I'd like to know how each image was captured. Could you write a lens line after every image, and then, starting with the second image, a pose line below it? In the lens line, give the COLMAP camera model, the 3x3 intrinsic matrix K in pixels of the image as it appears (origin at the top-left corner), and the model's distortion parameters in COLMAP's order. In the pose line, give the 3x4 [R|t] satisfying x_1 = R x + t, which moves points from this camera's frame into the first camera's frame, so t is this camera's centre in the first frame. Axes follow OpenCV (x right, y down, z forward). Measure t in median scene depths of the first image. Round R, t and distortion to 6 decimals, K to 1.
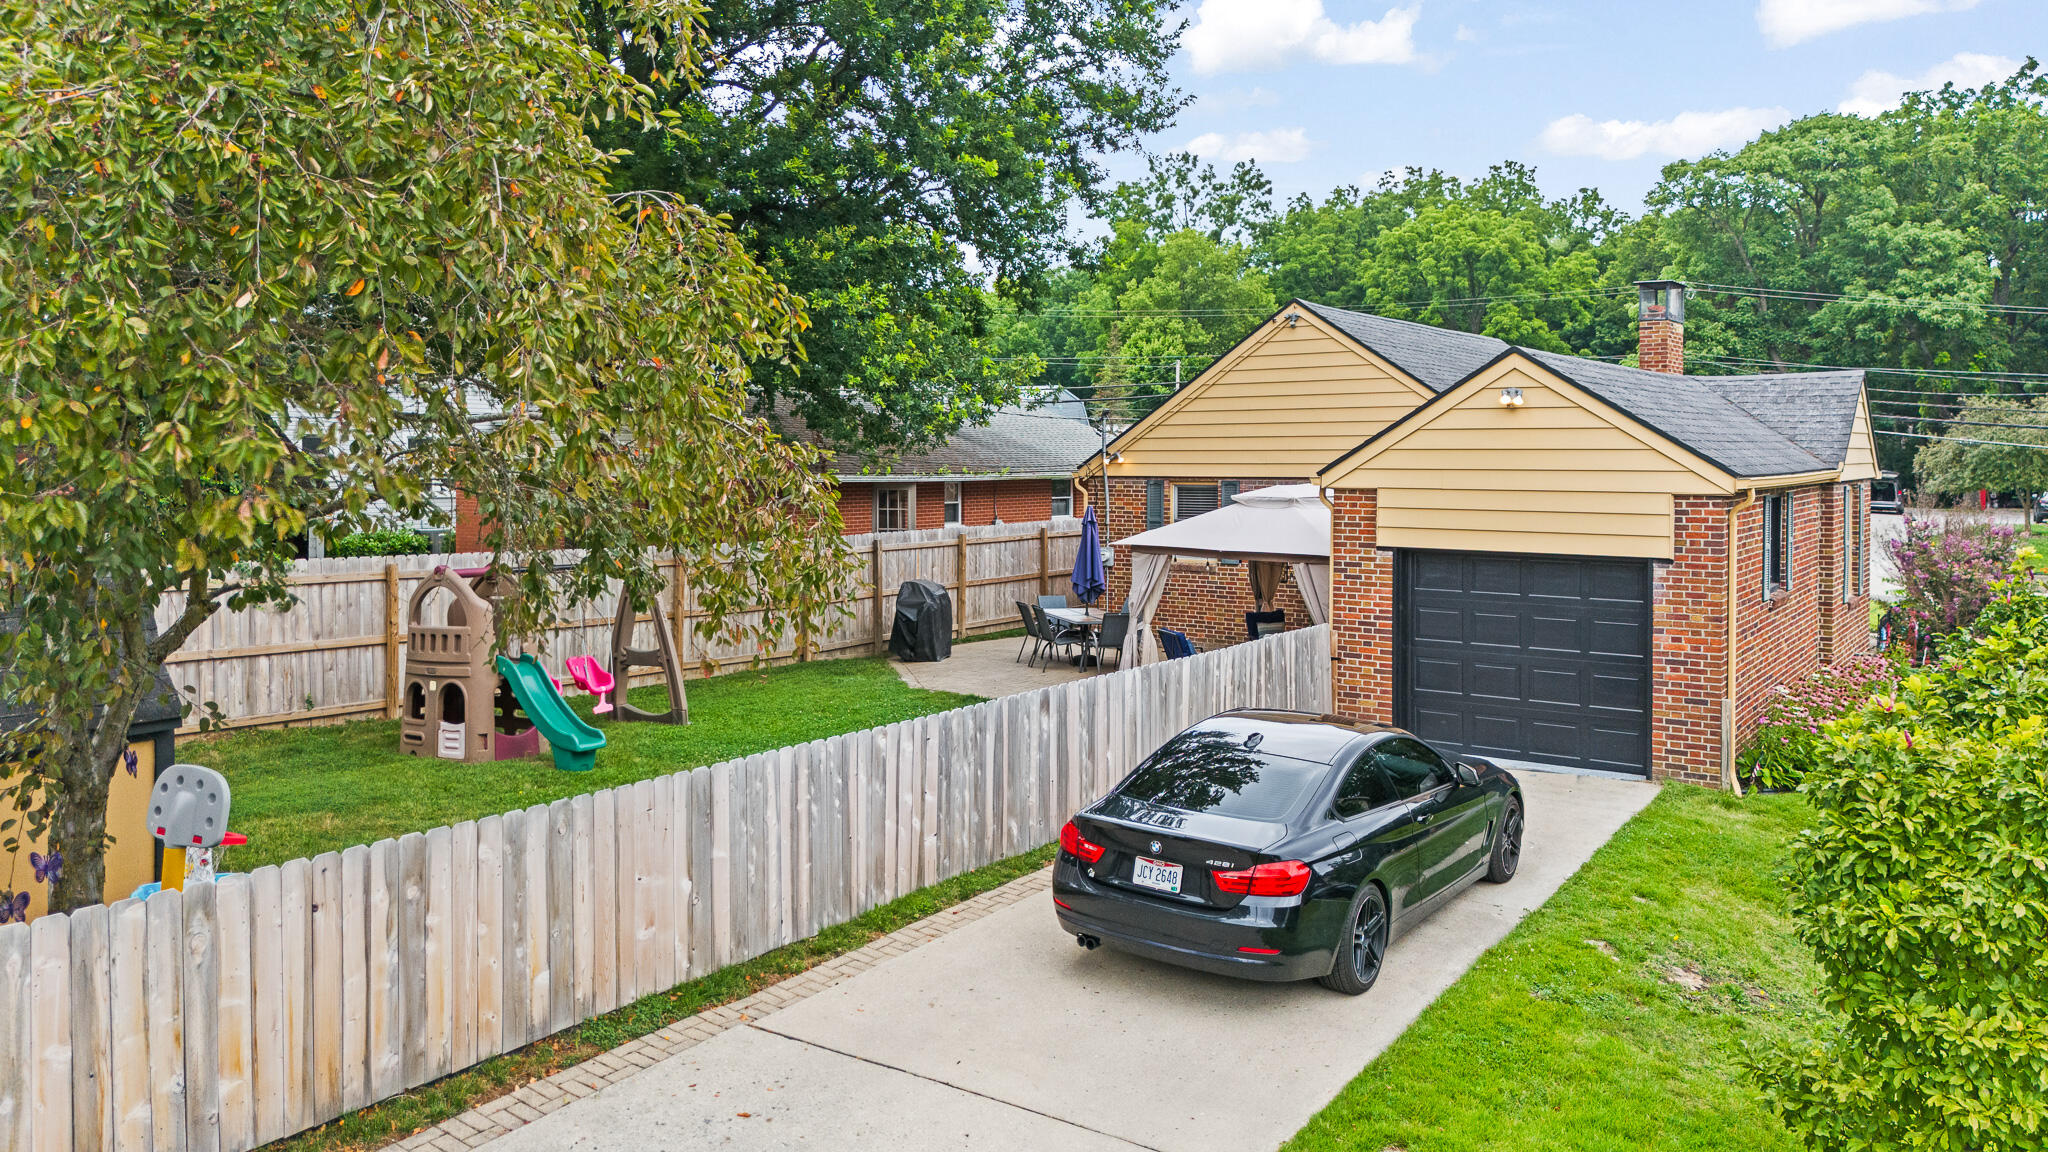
lens RADIAL K [[1516.3, 0, 1019.6], [0, 1516.3, 475.8], [0, 0, 1]] dist [0.053247, -0.087605]
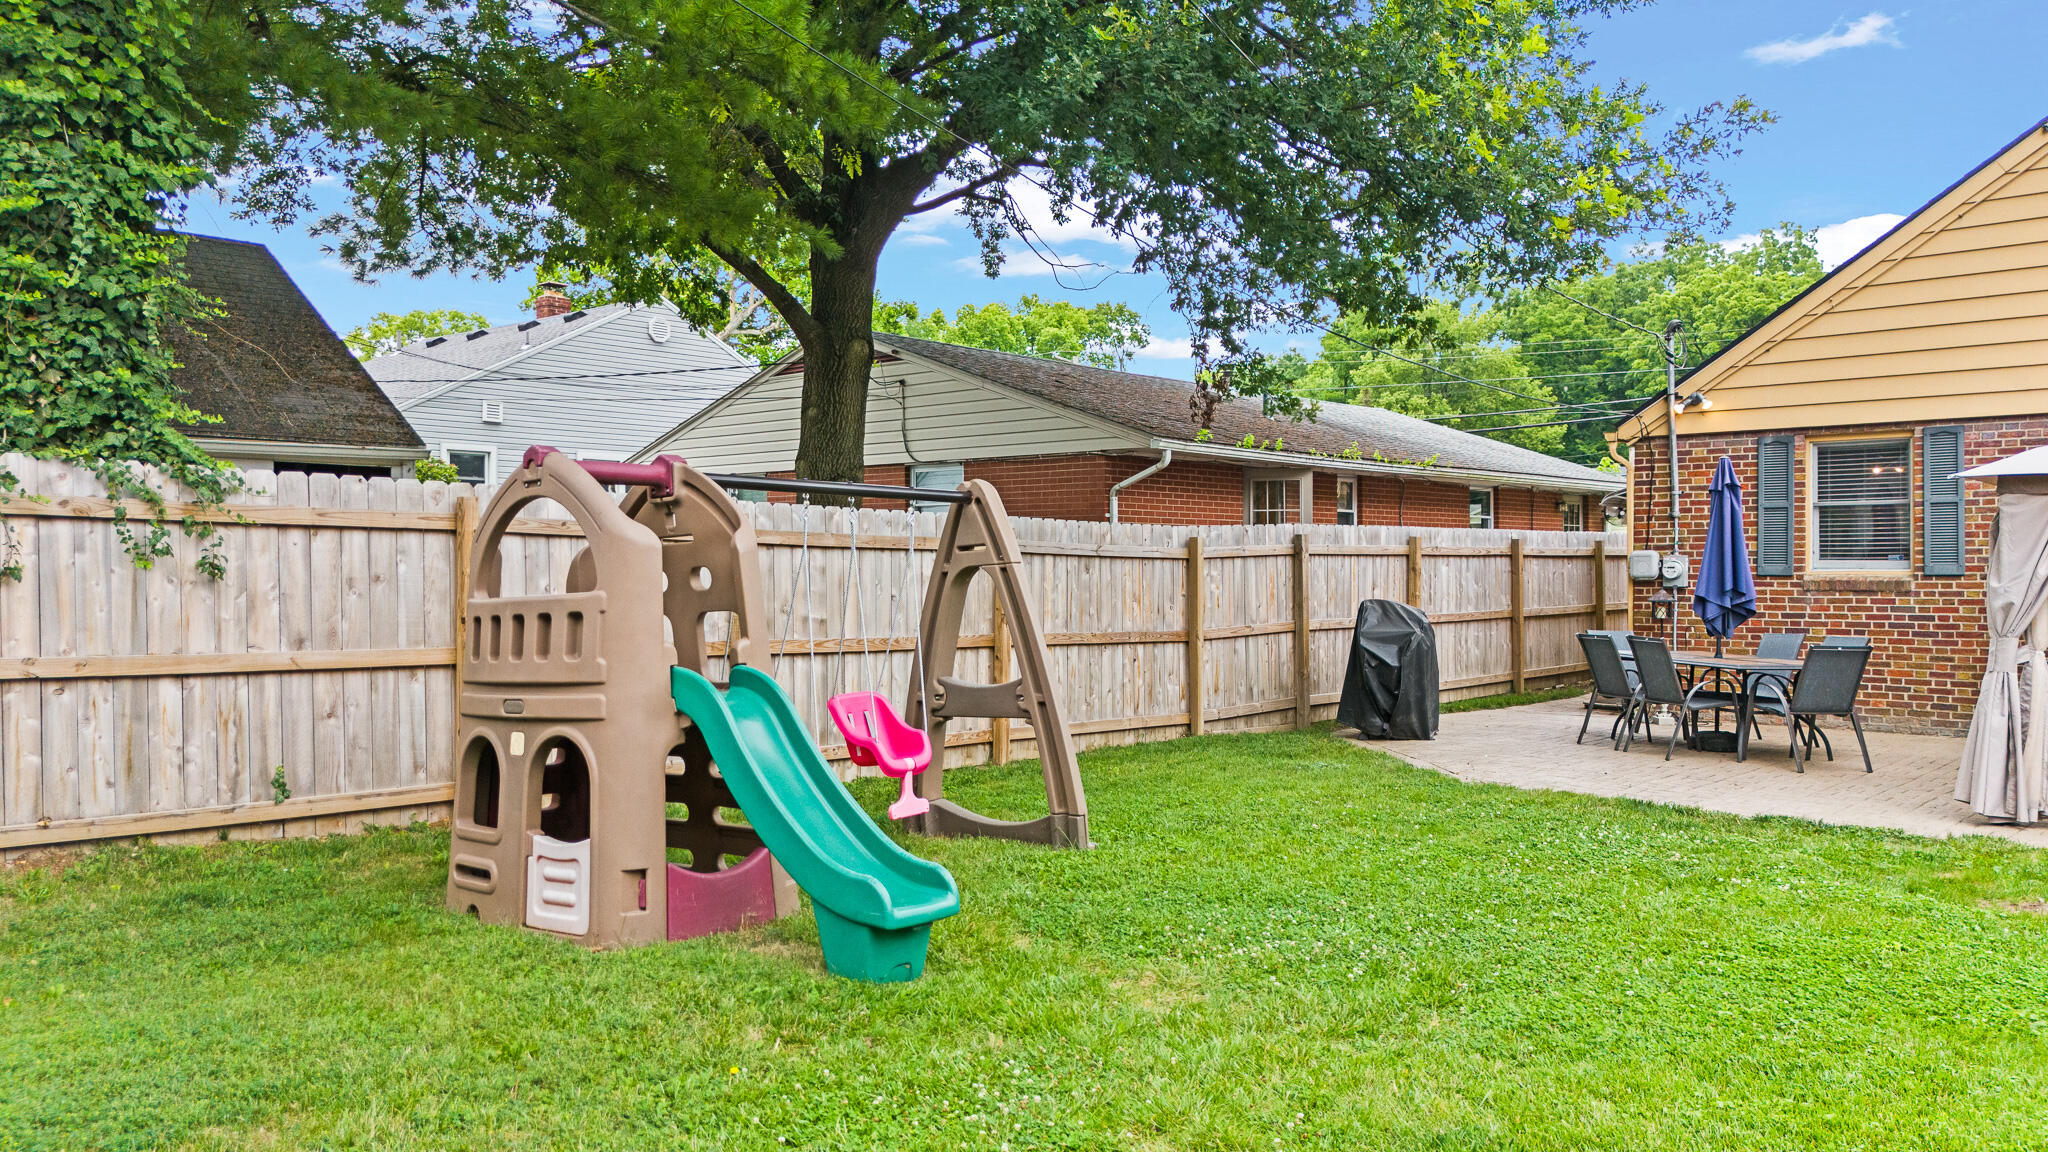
lens RADIAL K [[1491.2, 0, 1021.2], [0, 1491.2, 570.2], [0, 0, 1]] dist [0.077661, -0.080784]
pose [[0.992843, -0.003518, -0.119379, -0.139680], [0.002147, 0.999930, -0.011607, 0.065624], [0.119411, 0.011267, 0.992781, 0.422353]]
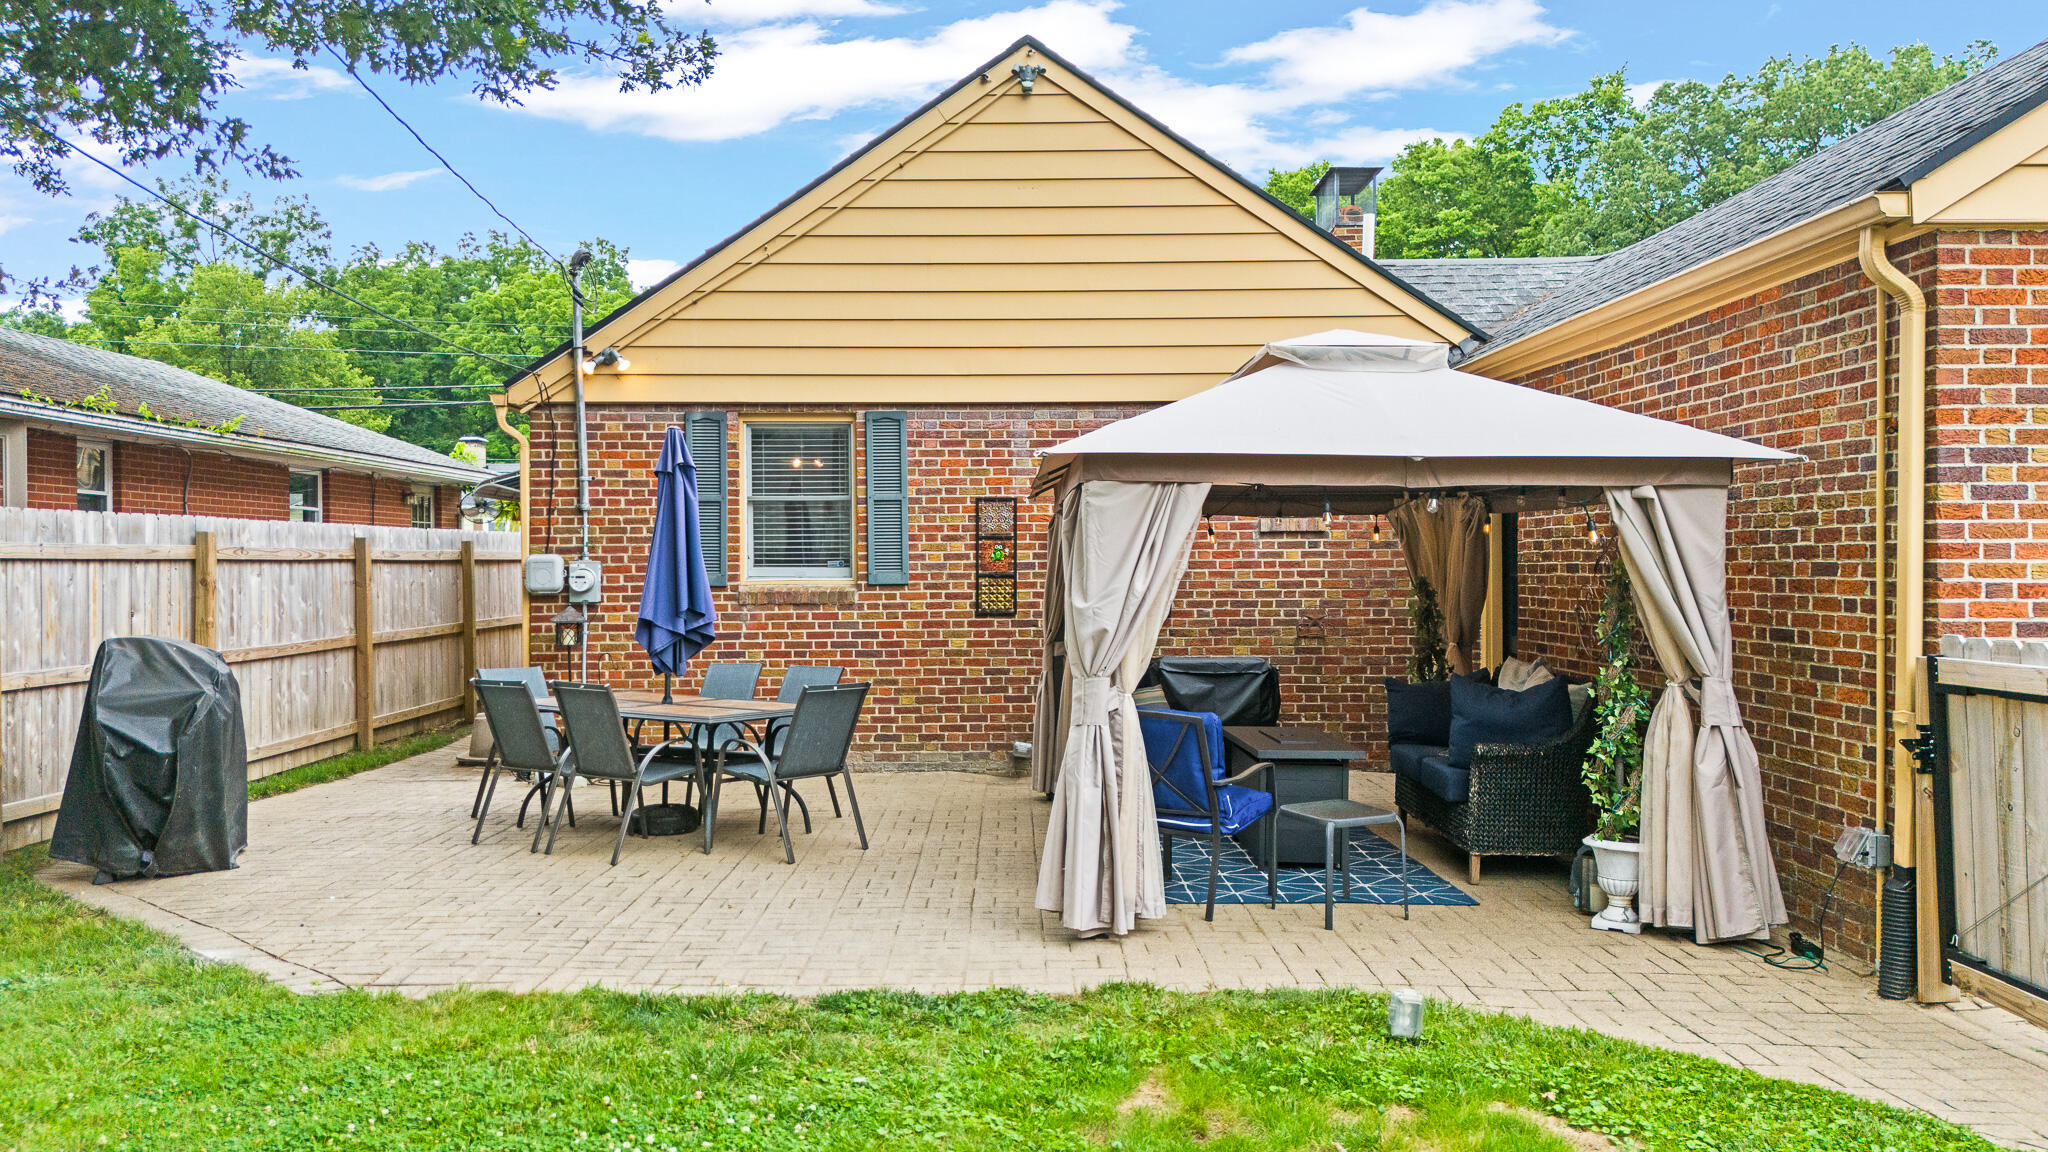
lens RADIAL K [[1491.2, 0, 1021.2], [0, 1491.2, 570.2], [0, 0, 1]] dist [0.077661, -0.080784]
pose [[0.809672, -0.008323, 0.586824, -0.110148], [0.014844, 0.999870, -0.006301, 0.060530], [-0.586696, 0.013812, 0.809690, 0.620242]]
